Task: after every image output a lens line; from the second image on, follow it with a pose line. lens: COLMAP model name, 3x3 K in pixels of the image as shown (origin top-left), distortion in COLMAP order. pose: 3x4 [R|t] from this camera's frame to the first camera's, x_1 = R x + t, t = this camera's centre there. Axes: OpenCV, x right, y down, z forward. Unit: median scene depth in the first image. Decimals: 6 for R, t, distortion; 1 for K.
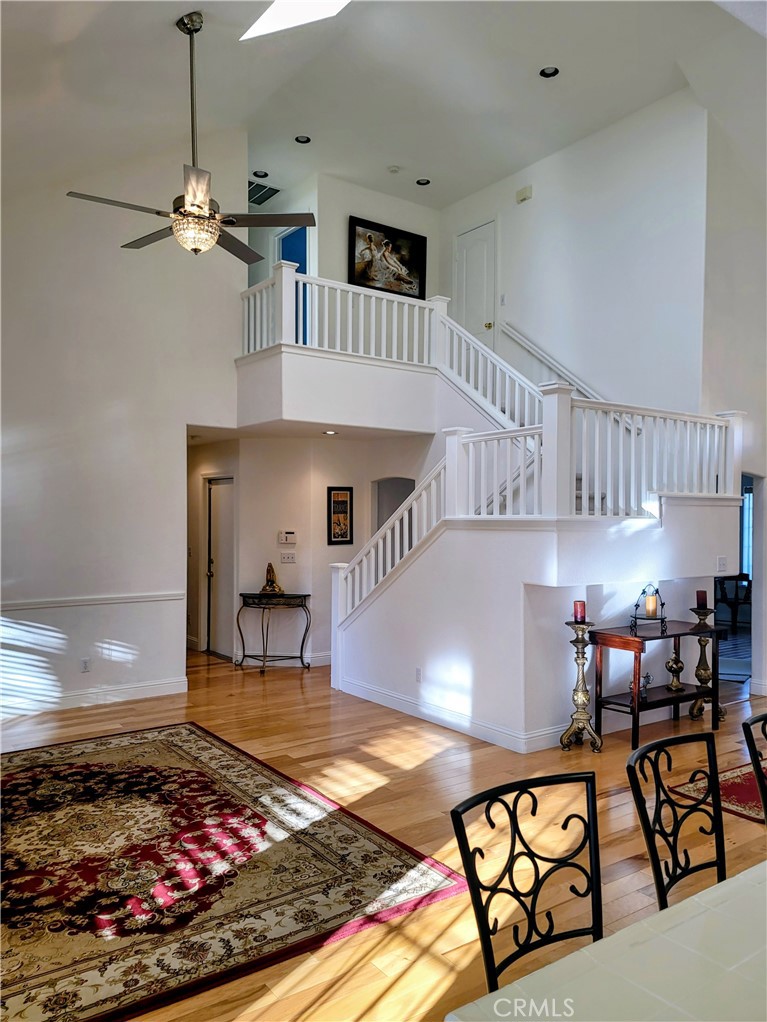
lens RADIAL K [[765.7, 0, 383.5], [0, 765.7, 511.0], [0, 0, 1]] dist [0.093741, -0.102941]
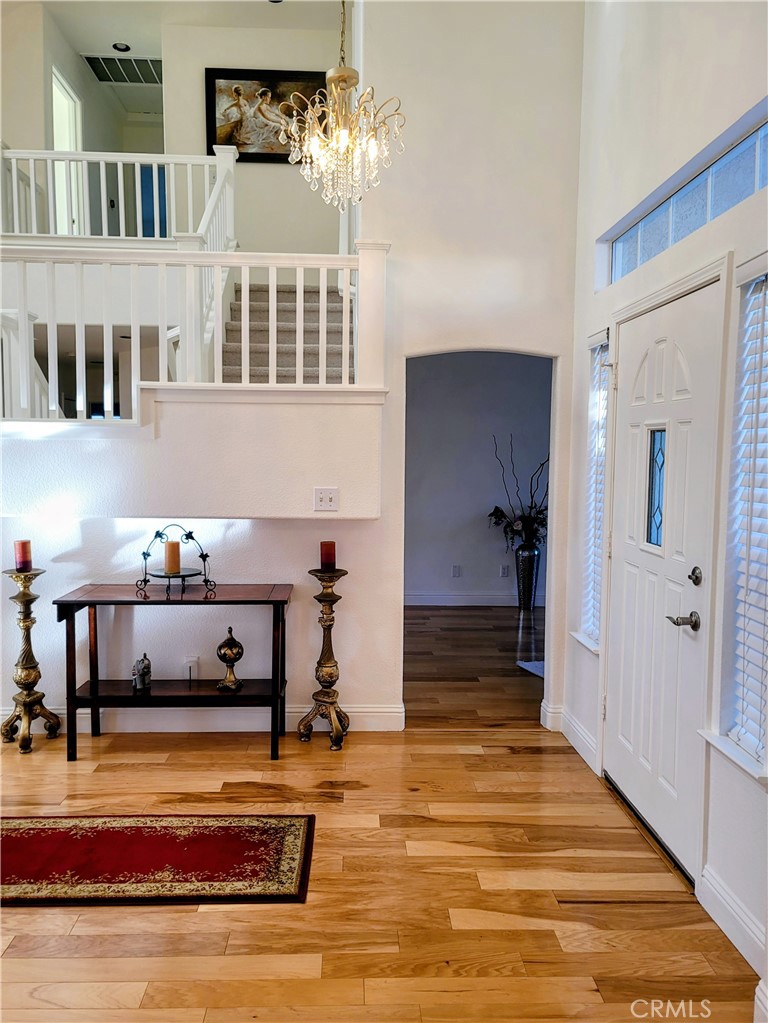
lens RADIAL K [[766.4, 0, 384.0], [0, 766.4, 511.5], [0, 0, 1]] dist [0.093741, -0.102941]
pose [[0.836760, 0.045684, -0.545661, 0.579318], [-0.003288, 0.996915, 0.078422, 0.021604], [0.547560, -0.063826, 0.834329, 0.373256]]
